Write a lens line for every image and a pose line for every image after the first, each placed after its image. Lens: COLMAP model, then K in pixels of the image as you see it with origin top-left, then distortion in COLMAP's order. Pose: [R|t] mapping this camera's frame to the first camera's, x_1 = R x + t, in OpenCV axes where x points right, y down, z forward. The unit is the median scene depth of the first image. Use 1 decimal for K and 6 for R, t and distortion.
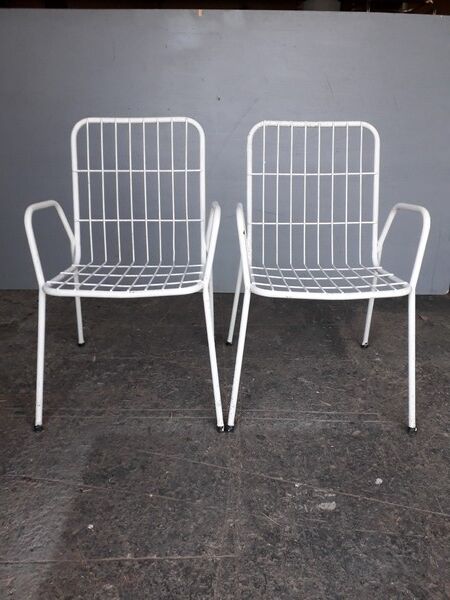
lens RADIAL K [[483.9, 0, 226.9], [0, 483.9, 299.3], [0, 0, 1]] dist [0.059754, -0.078519]
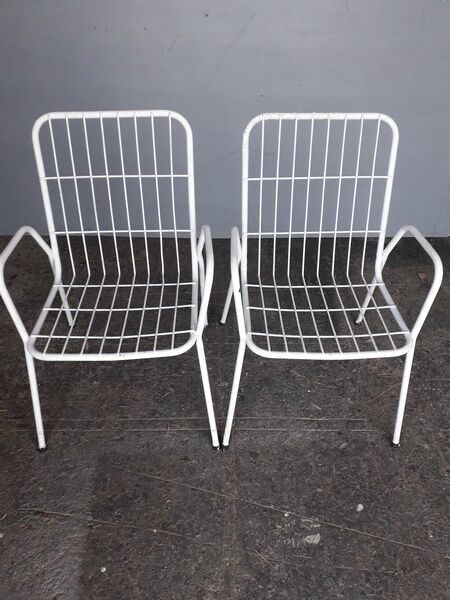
lens RADIAL K [[483.9, 0, 227.2], [0, 483.9, 294.6], [0, 0, 1]] dist [0.059754, -0.078519]
pose [[0.999754, -0.011403, 0.019035, -0.004694], [0.003799, 0.933148, 0.359474, -0.412644], [-0.021862, -0.359313, 0.932961, 0.126166]]
